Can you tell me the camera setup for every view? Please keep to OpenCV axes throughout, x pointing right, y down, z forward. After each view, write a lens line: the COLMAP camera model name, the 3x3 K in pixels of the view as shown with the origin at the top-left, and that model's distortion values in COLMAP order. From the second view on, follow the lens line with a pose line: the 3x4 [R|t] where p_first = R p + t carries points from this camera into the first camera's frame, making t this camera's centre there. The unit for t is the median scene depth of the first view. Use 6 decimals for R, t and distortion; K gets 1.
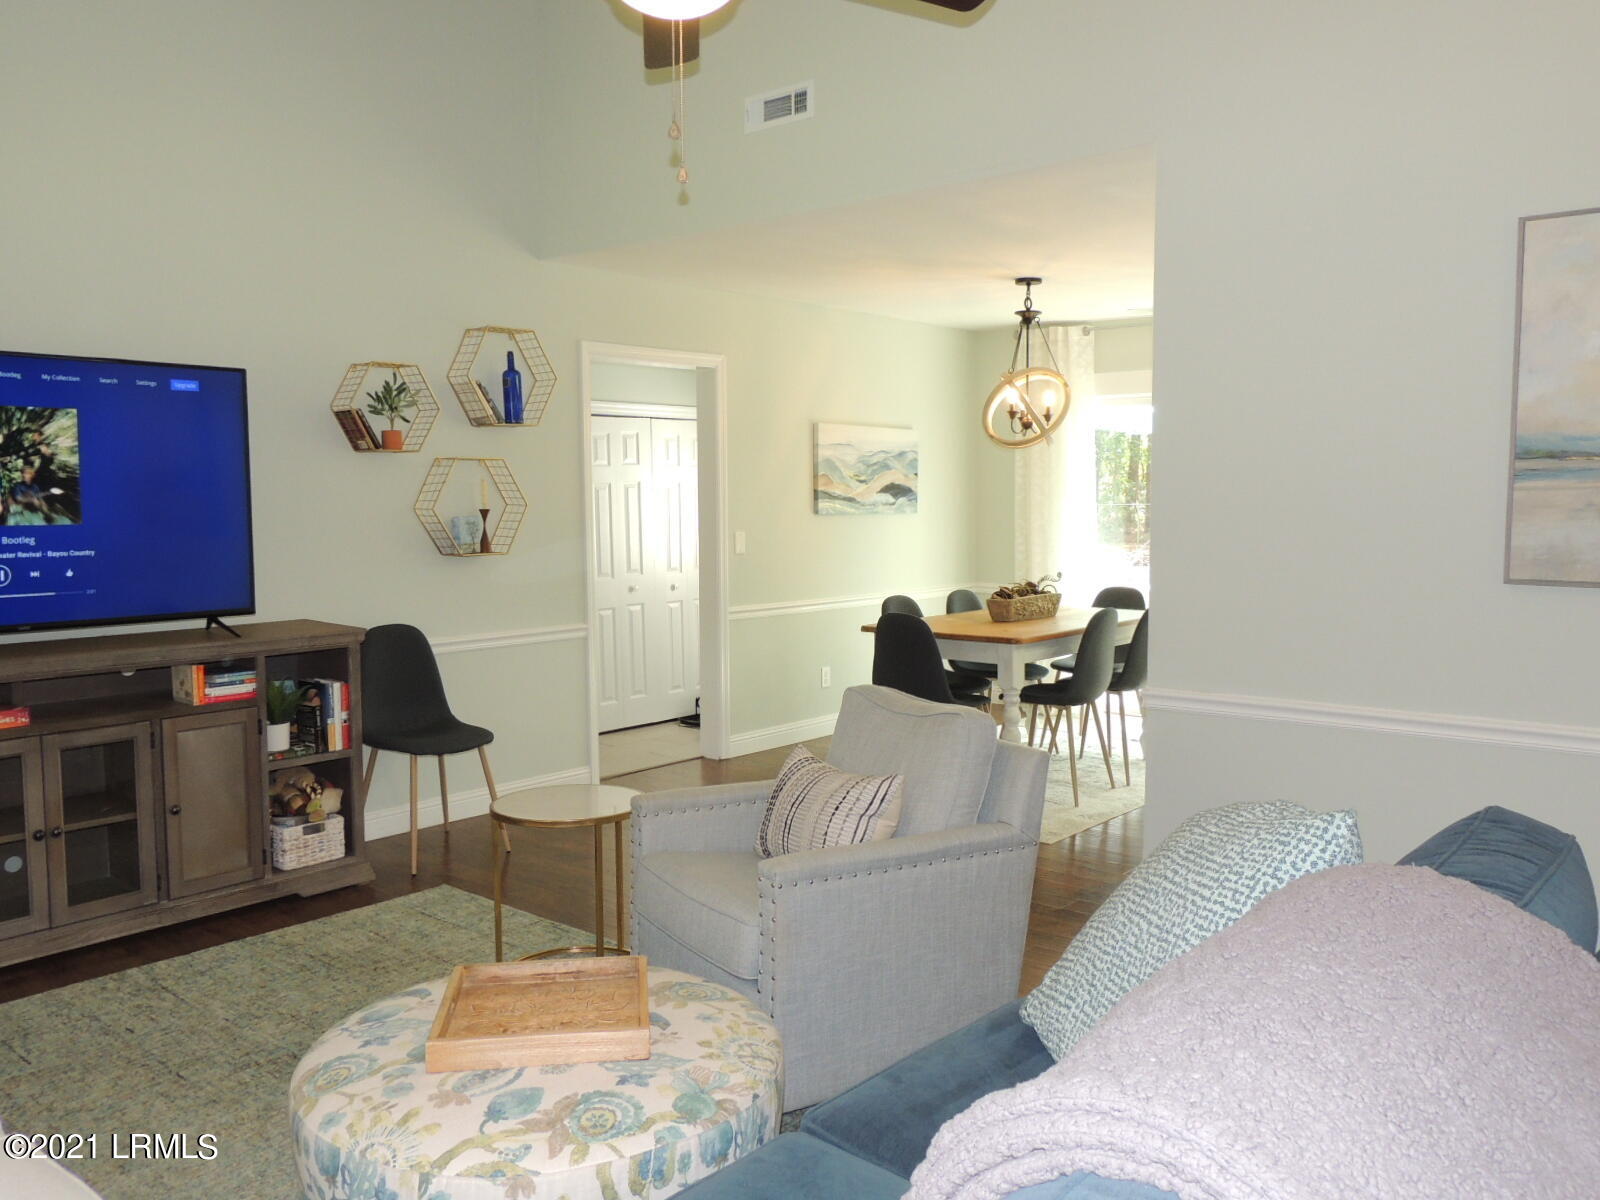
lens RADIAL K [[1288.6, 0, 799.7], [0, 1288.6, 599.4], [0, 0, 1]] dist [-0.011705, 0.002360]
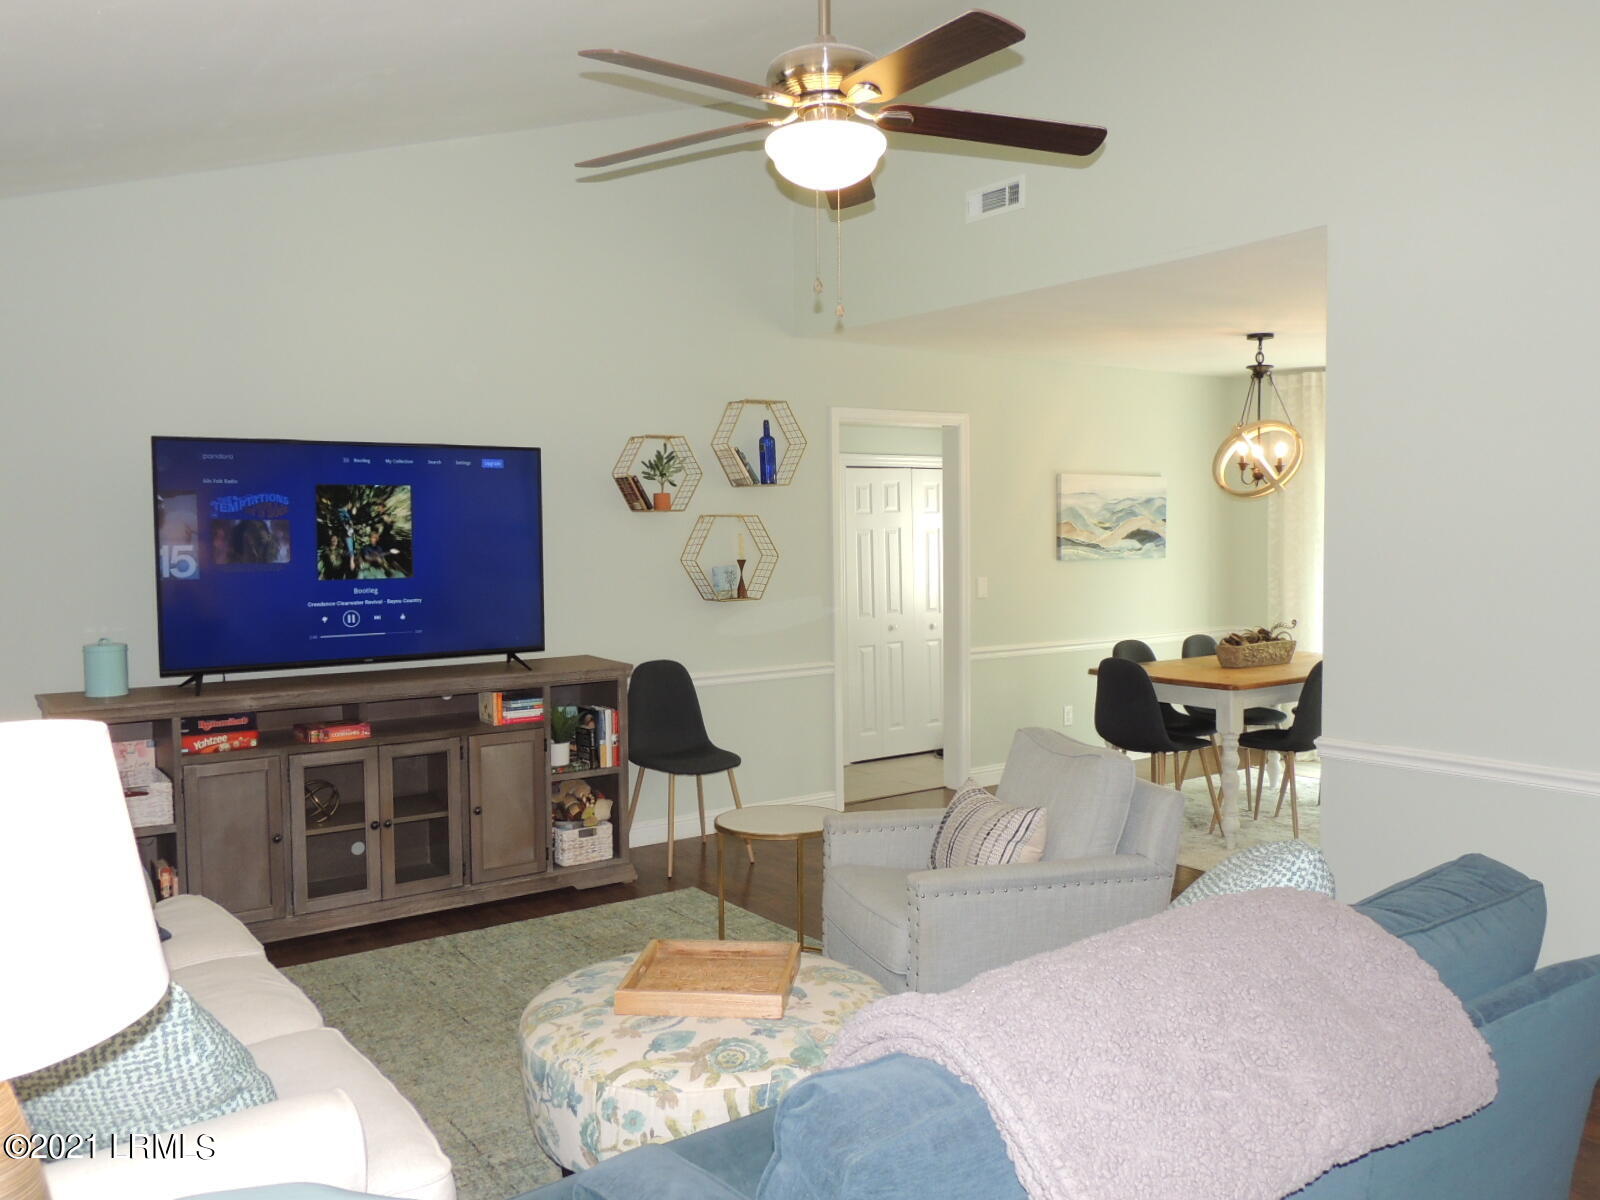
lens RADIAL K [[1288.6, 0, 800.3], [0, 1288.6, 598.1], [0, 0, 1]] dist [-0.011705, 0.002360]
pose [[0.971445, 0.008340, -0.237119, 0.086512], [-0.014087, 0.999646, -0.022551, -0.012977], [0.236847, 0.025248, 0.971219, -0.104265]]
